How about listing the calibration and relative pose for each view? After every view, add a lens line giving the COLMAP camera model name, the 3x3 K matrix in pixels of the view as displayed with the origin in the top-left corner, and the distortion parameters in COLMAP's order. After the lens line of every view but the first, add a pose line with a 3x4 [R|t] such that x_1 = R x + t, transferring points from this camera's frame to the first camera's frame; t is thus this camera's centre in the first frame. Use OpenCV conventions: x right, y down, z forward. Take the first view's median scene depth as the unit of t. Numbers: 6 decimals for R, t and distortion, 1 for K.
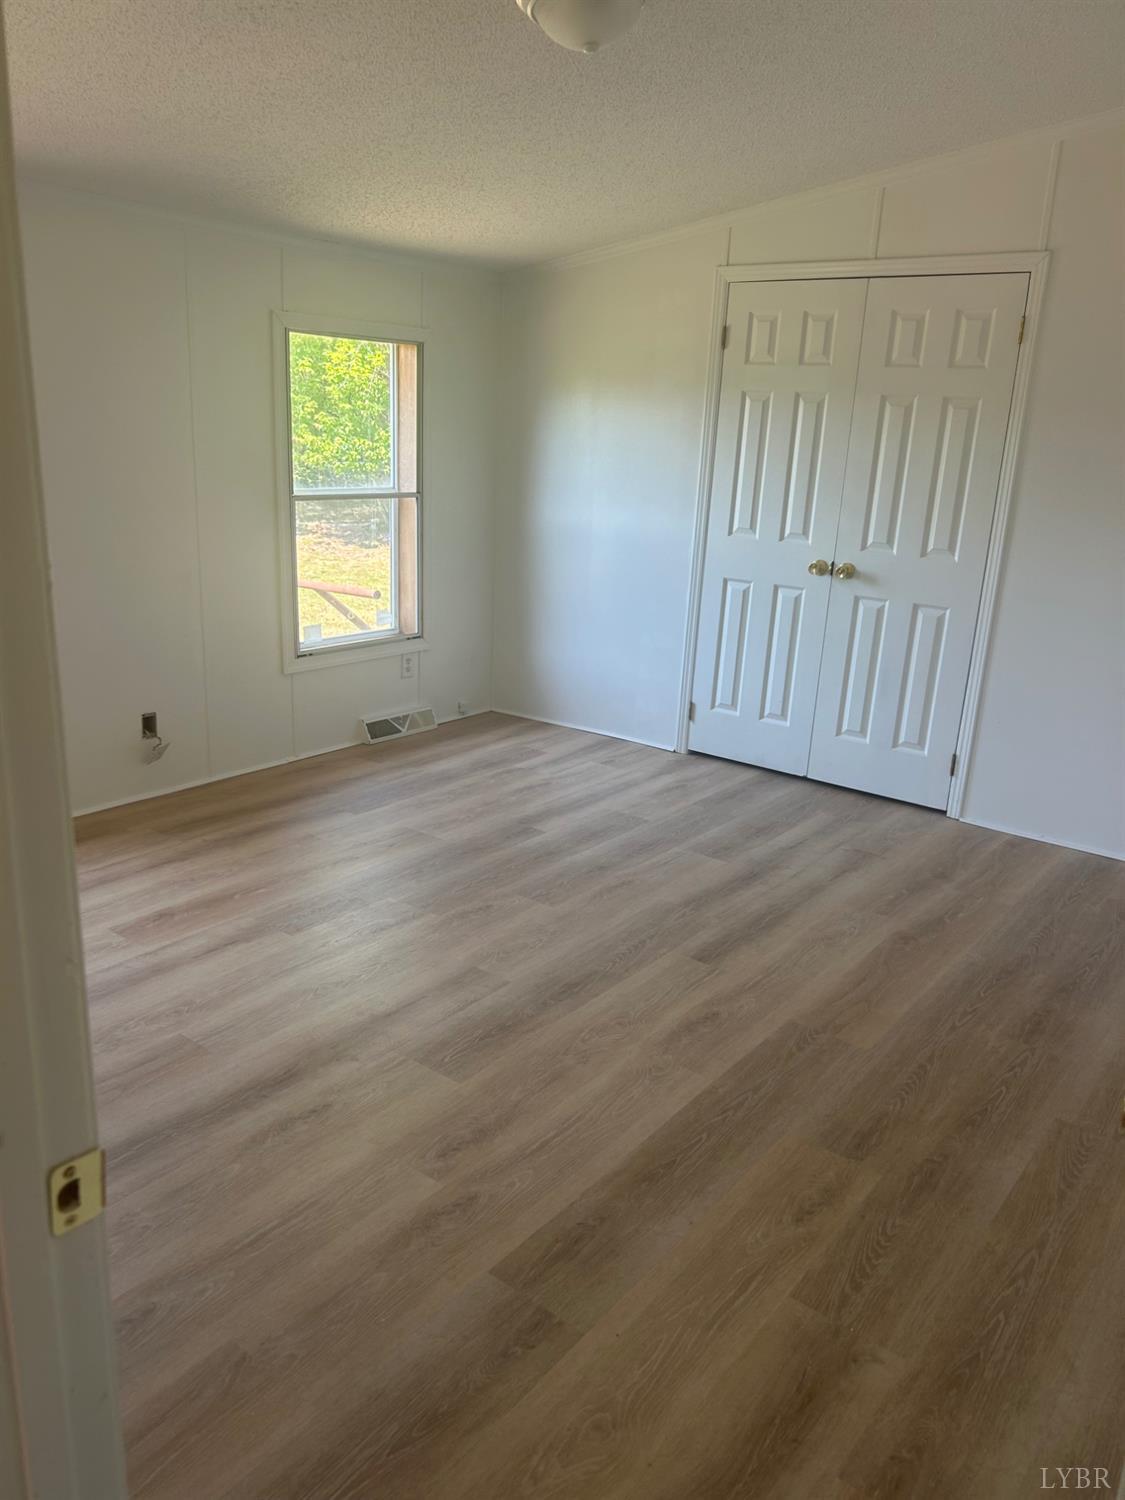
lens RADIAL K [[1132.9, 0, 550.8], [0, 1132.9, 742.1], [0, 0, 1]] dist [0.028720, -0.031224]
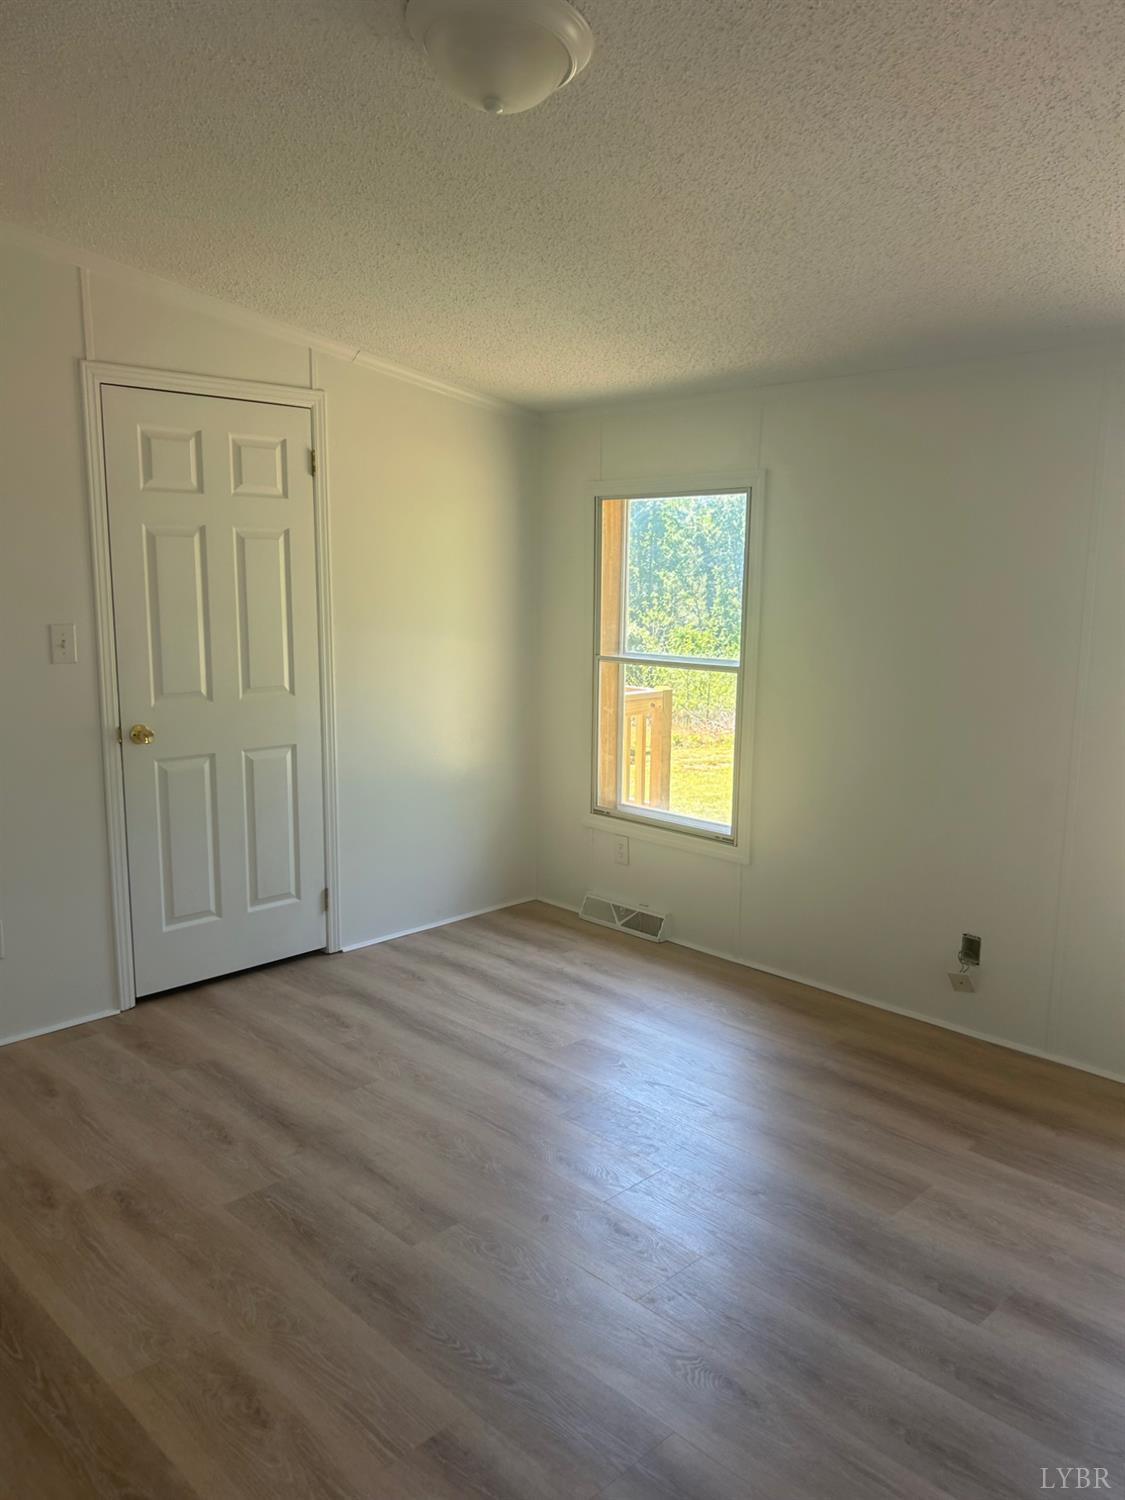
lens RADIAL K [[1132.9, 0, 550.6], [0, 1132.9, 755.7], [0, 0, 1]] dist [0.028720, -0.031224]
pose [[-0.141911, 0.108896, -0.983871, 0.759222], [-0.281752, 0.948375, 0.145607, -0.281995], [0.948935, 0.297871, -0.103903, 1.154340]]
